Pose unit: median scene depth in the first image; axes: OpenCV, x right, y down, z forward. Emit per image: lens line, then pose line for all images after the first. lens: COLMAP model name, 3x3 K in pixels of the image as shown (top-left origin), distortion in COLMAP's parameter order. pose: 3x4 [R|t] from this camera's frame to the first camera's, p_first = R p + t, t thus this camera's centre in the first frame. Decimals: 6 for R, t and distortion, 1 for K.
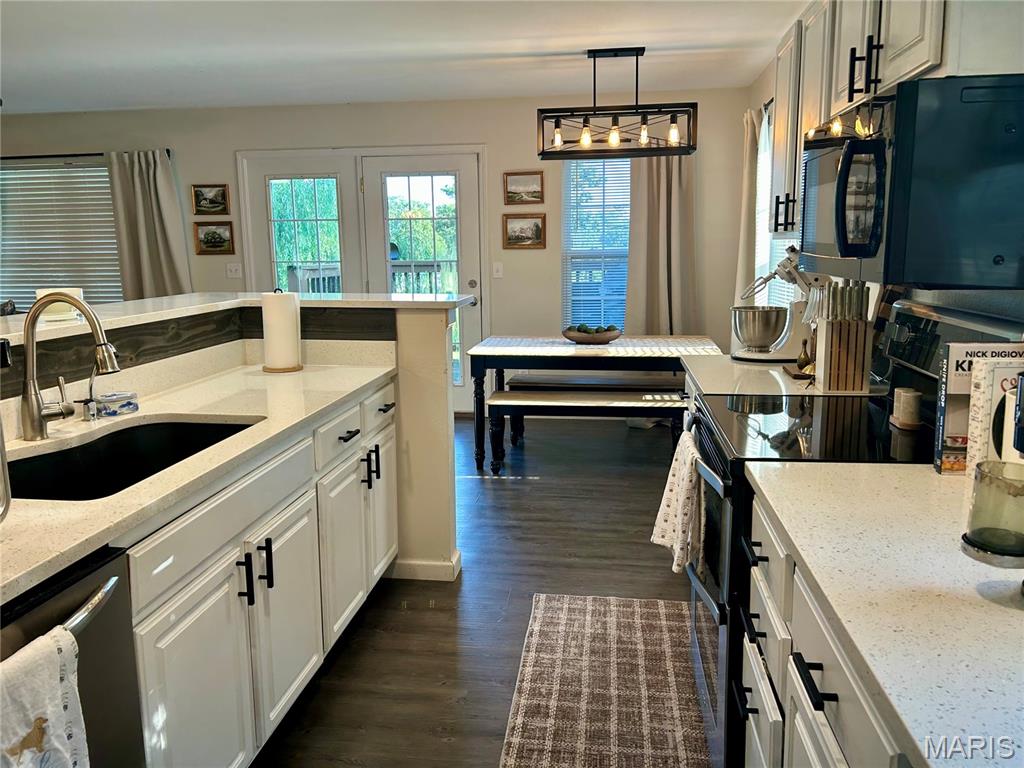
lens RADIAL K [[763.5, 0, 517.8], [0, 763.5, 385.6], [0, 0, 1]] dist [0.075363, -0.106232]
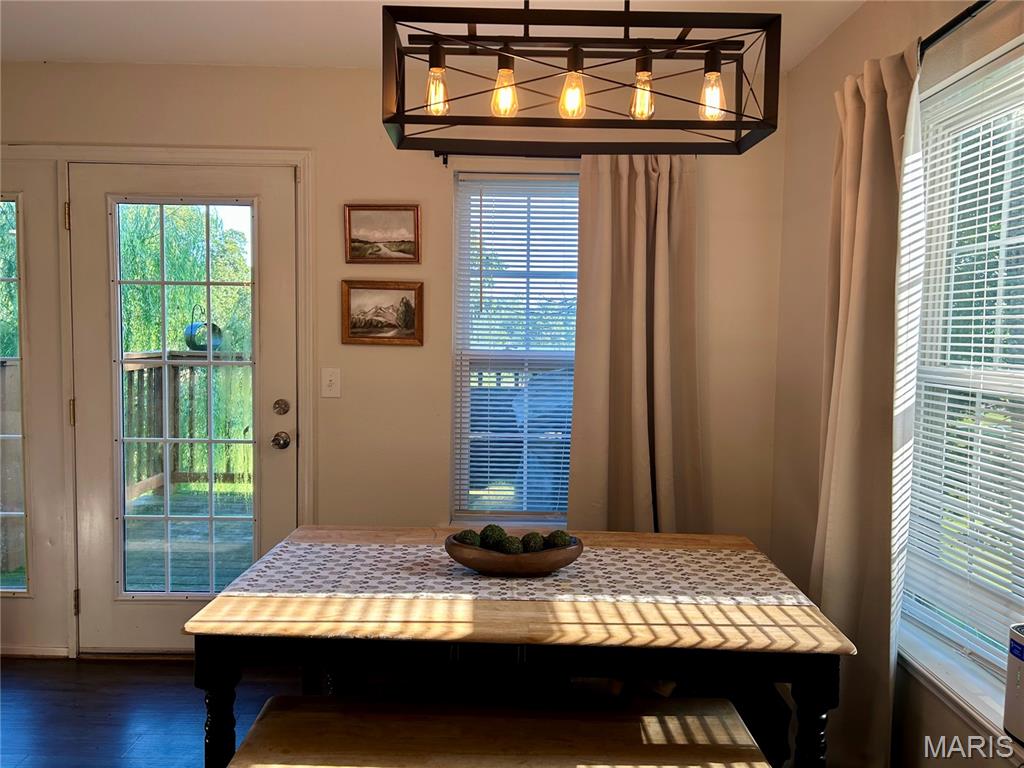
lens RADIAL K [[763.5, 0, 517.8], [0, 763.5, 385.6], [0, 0, 1]] dist [0.075363, -0.106232]
pose [[0.991617, 0.019448, 0.127736, 0.034866], [-0.005745, 0.994266, -0.106780, -0.093937], [-0.129081, 0.105151, 0.986043, 0.463428]]
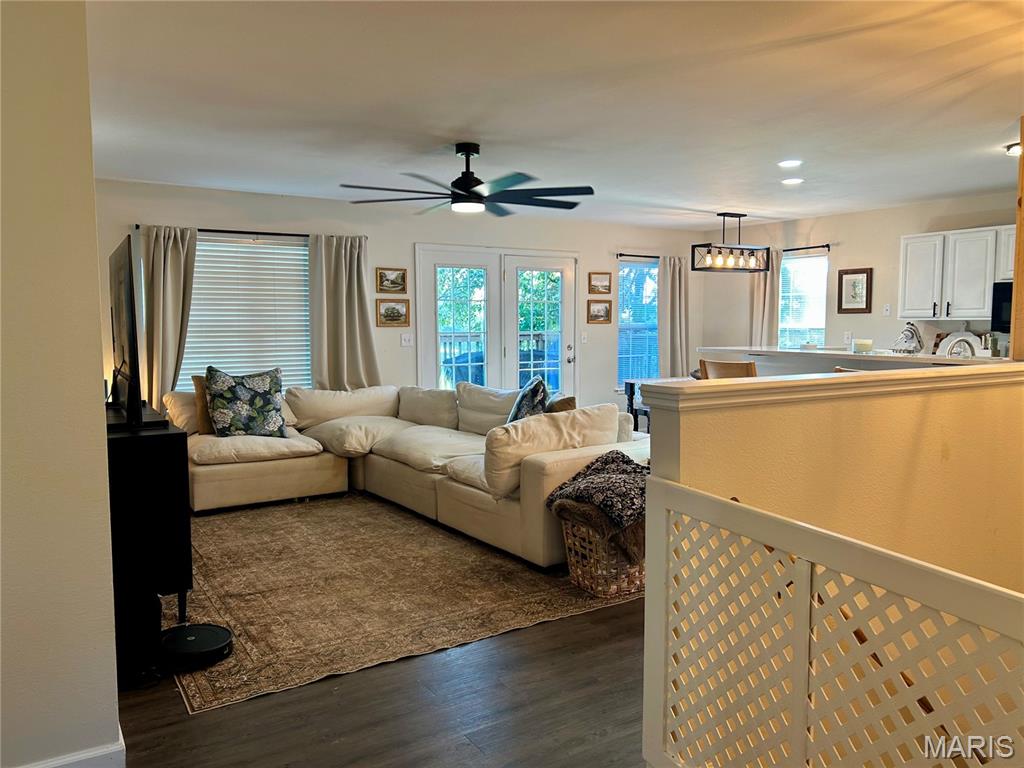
lens RADIAL K [[763.5, 0, 517.8], [0, 763.5, 385.6], [0, 0, 1]] dist [0.075363, -0.106232]
pose [[0.760201, -0.043117, 0.648256, -1.065304], [0.108011, 0.992297, -0.060664, 0.011479], [-0.640647, 0.116136, 0.759002, 0.003066]]
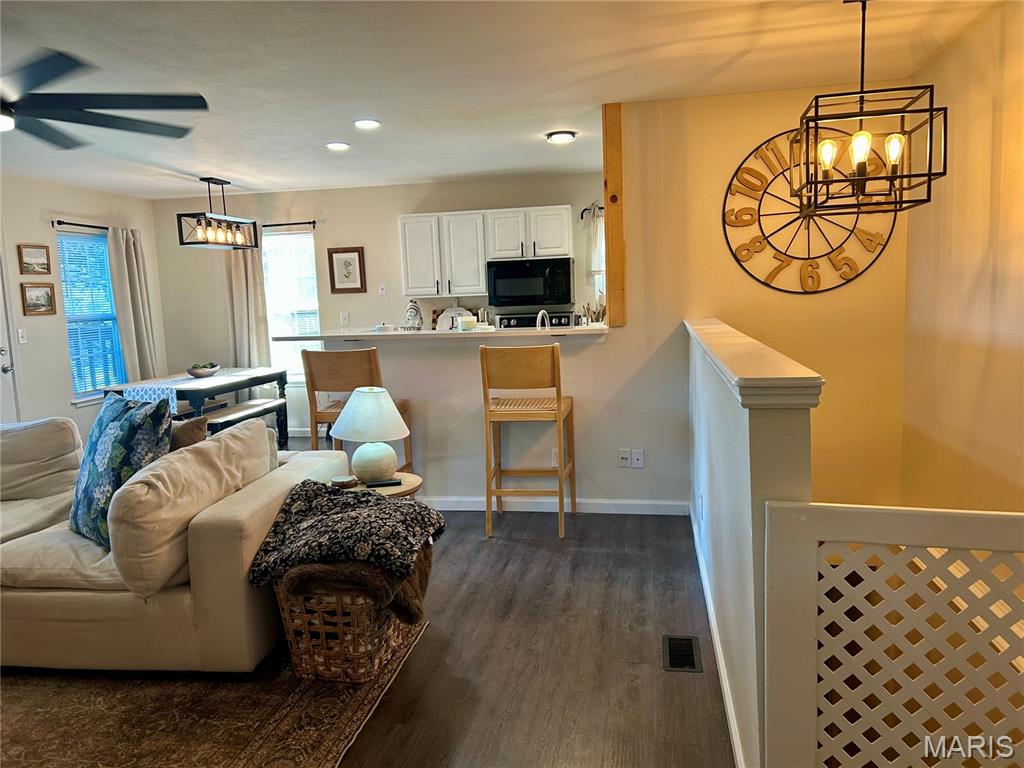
lens RADIAL K [[763.3, 0, 512.0], [0, 763.3, 384.0], [0, 0, 1]] dist [0.012989, 0.001731]
pose [[0.033490, -0.108147, 0.993571, -1.045695], [0.215916, 0.971435, 0.098460, -0.048762], [-0.975837, 0.211231, 0.055884, 0.318367]]
